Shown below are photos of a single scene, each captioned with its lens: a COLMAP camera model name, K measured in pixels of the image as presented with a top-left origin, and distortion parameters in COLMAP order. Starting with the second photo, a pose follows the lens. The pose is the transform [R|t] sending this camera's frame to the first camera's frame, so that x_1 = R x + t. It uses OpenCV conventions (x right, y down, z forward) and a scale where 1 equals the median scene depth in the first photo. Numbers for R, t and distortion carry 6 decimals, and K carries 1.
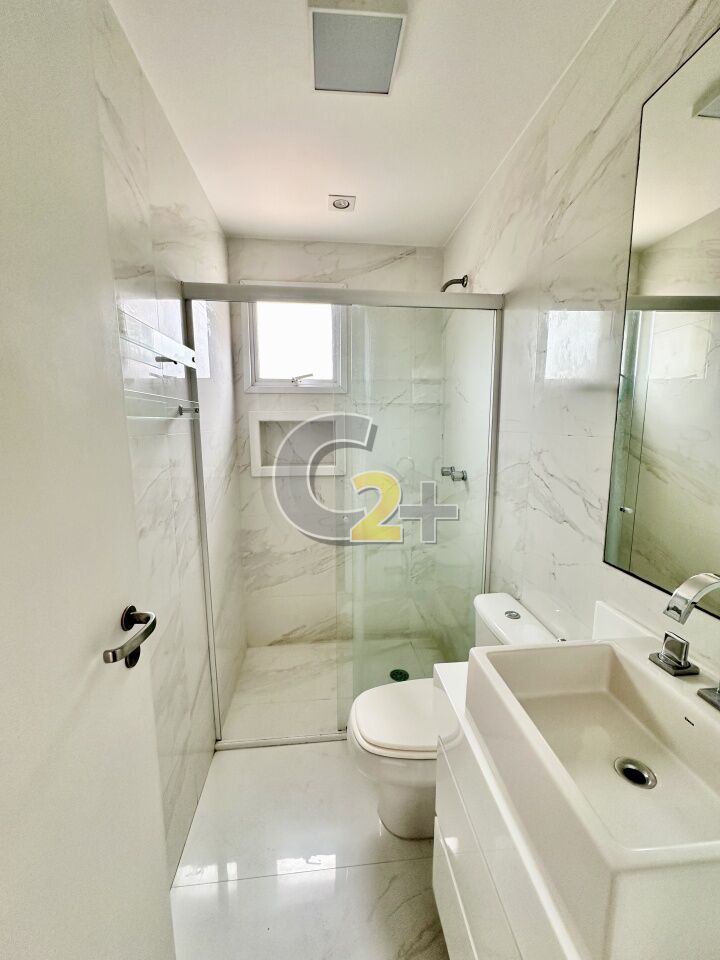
lens RADIAL K [[383.7, 0, 363.2], [0, 383.7, 481.7], [0, 0, 1]] dist [-0.003506, 0.000701]
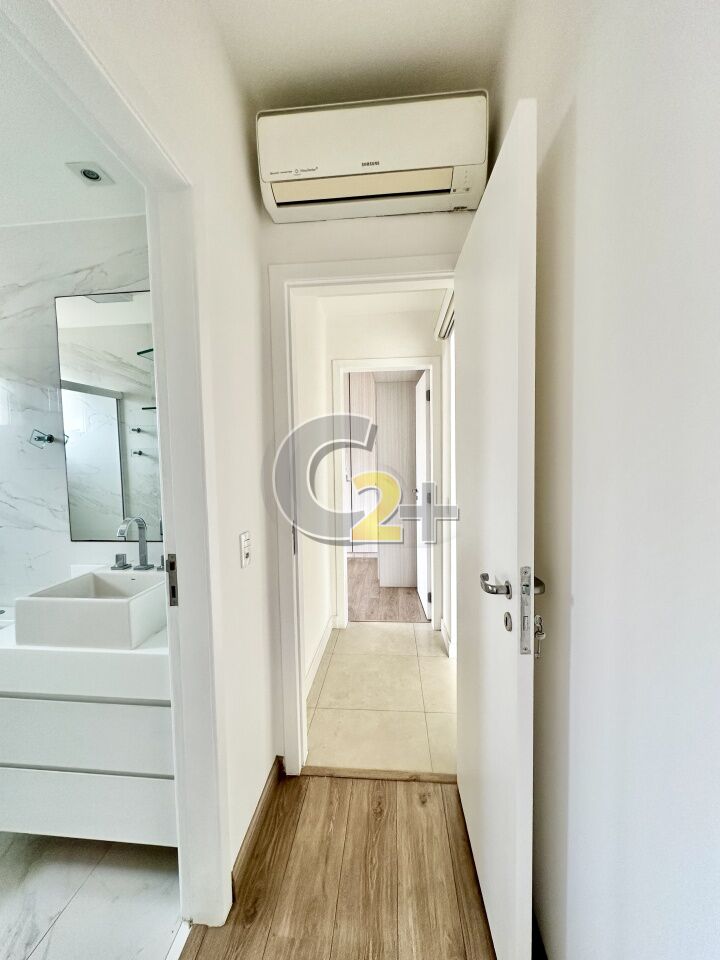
lens RADIAL K [[383.7, 0, 362.3], [0, 383.7, 482.3], [0, 0, 1]] dist [-0.003506, 0.000701]
pose [[0.194295, -0.052170, 0.979555, -0.741487], [0.162540, 0.986493, 0.020299, 0.121859], [-0.967383, 0.155273, 0.200151, -0.608490]]
